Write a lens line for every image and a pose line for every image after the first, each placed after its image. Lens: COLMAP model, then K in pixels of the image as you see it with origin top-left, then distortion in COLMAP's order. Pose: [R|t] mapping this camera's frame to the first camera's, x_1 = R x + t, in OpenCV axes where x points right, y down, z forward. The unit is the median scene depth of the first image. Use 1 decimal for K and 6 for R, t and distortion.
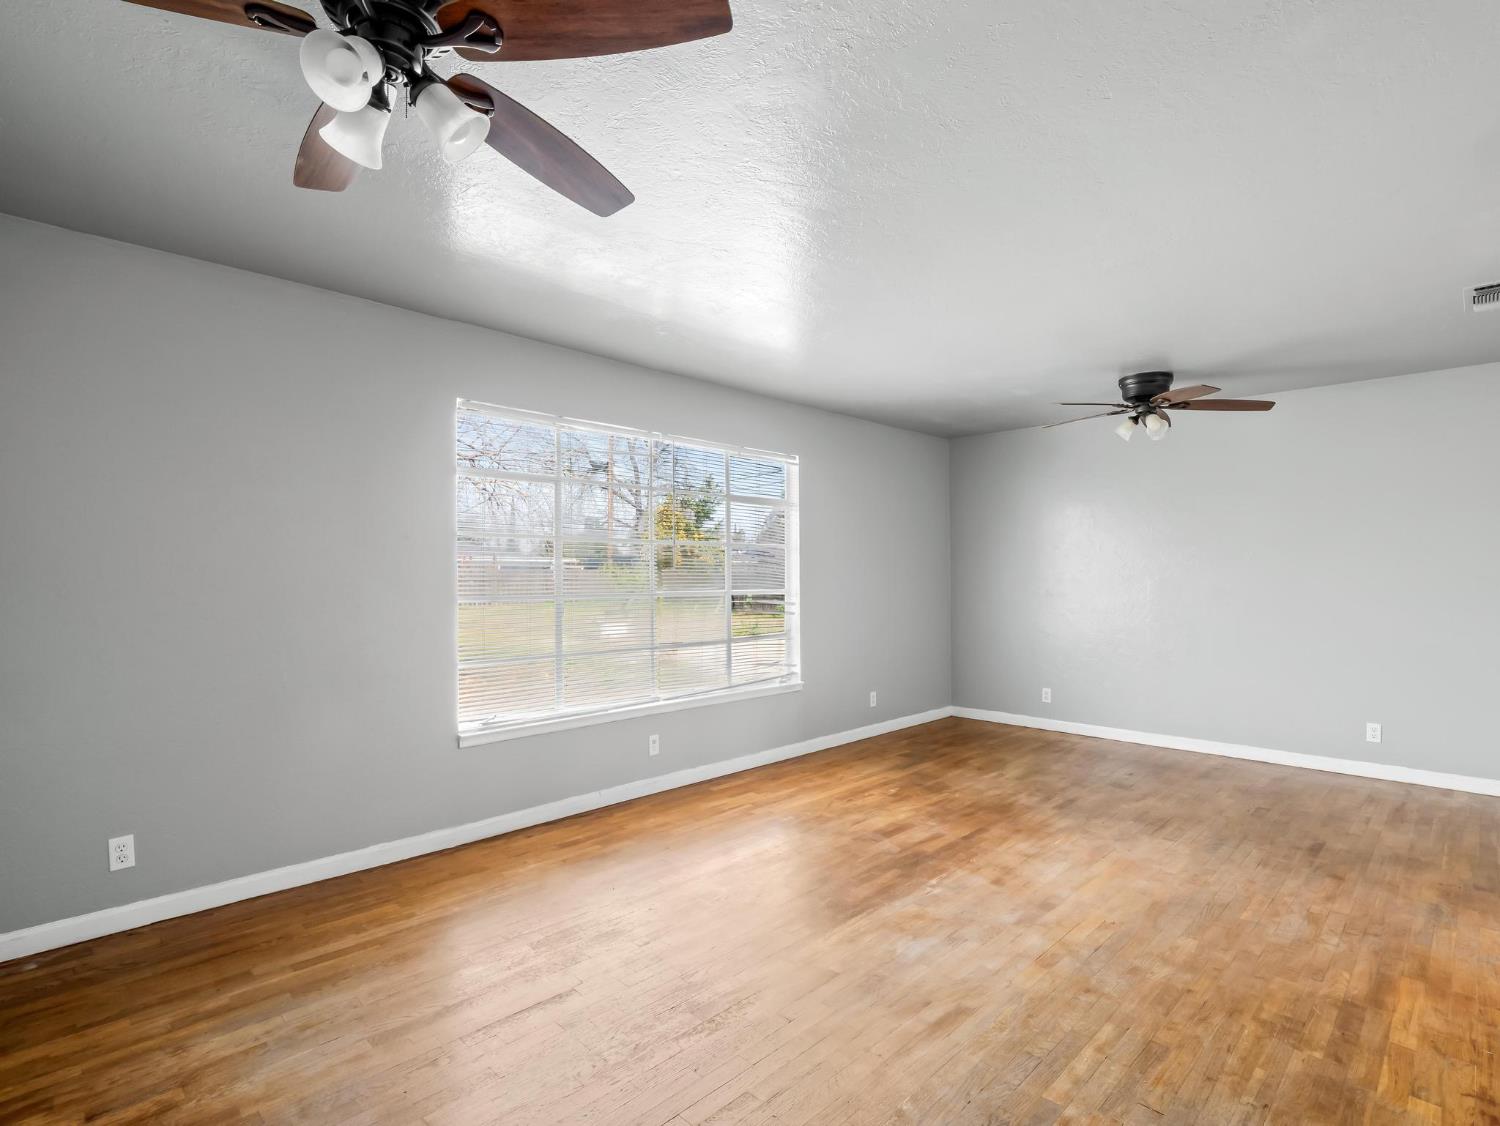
lens RADIAL K [[754.1, 0, 750.0], [0, 754.1, 563.0], [0, 0, 1]] dist [-0.014187, -0.000110]
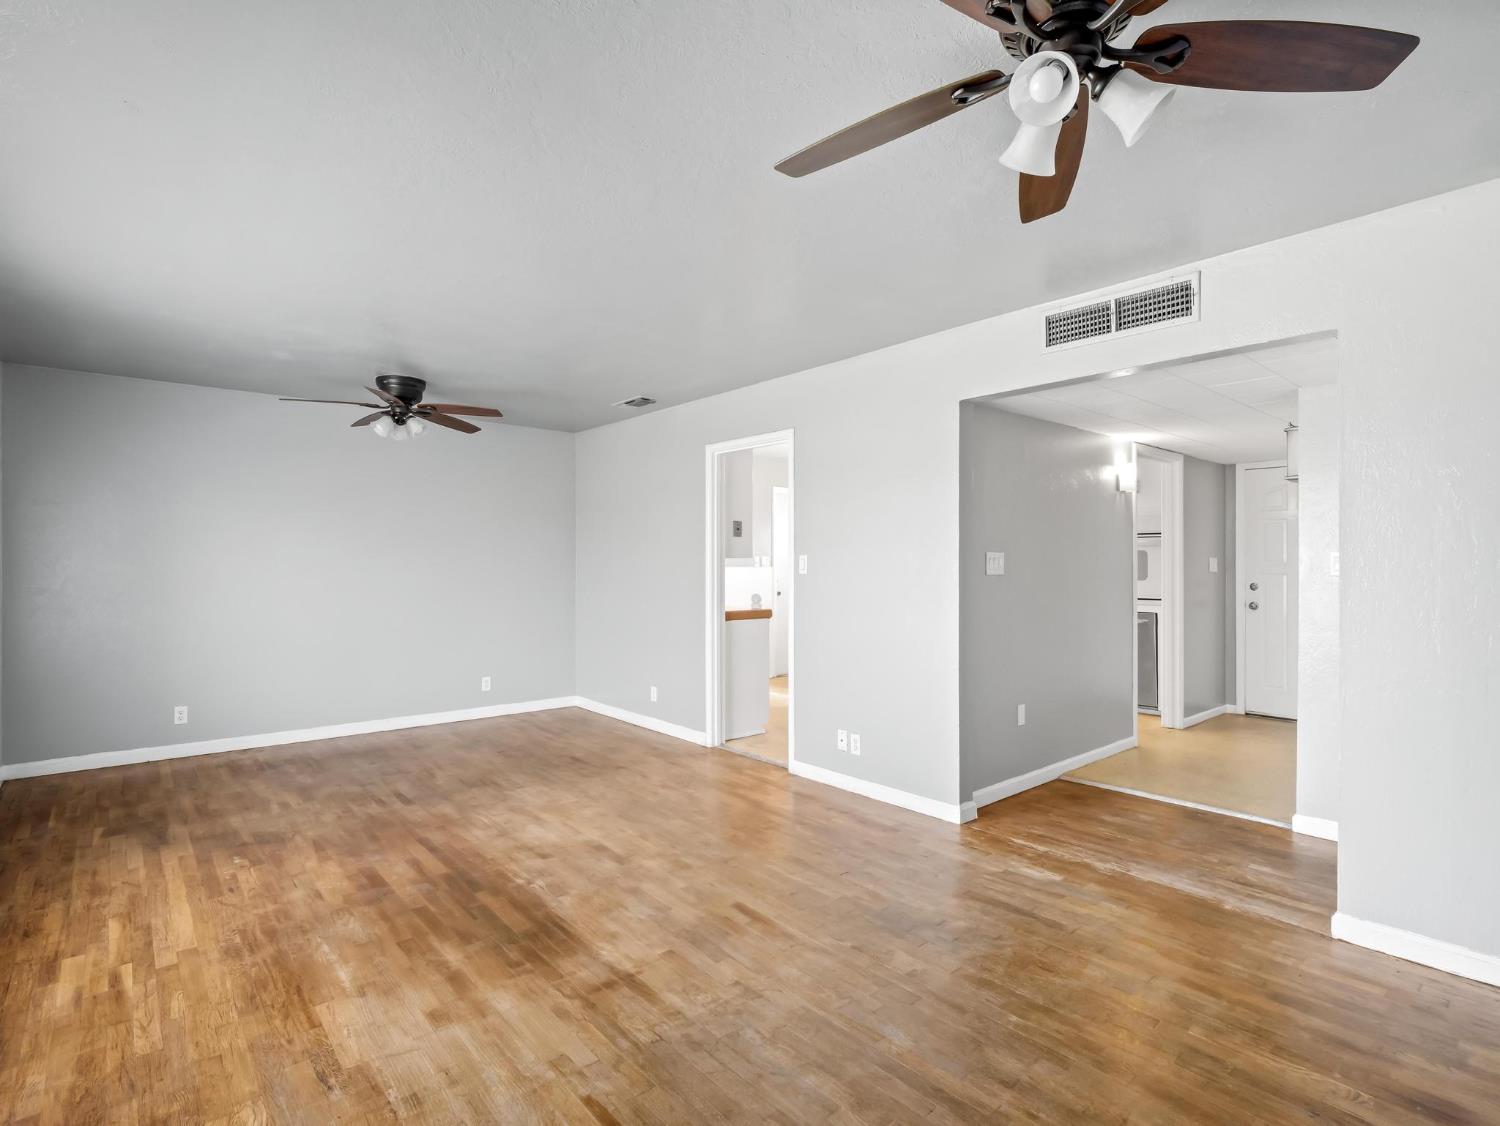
lens RADIAL K [[748.0, 0, 742.7], [0, 748.0, 563.7], [0, 0, 1]] dist [0.002787, -0.009504]
pose [[0.071814, 0.002857, 0.997414, -0.561450], [-0.016425, 0.999864, -0.001681, 0.004239], [-0.997283, -0.016262, 0.071851, 0.508783]]
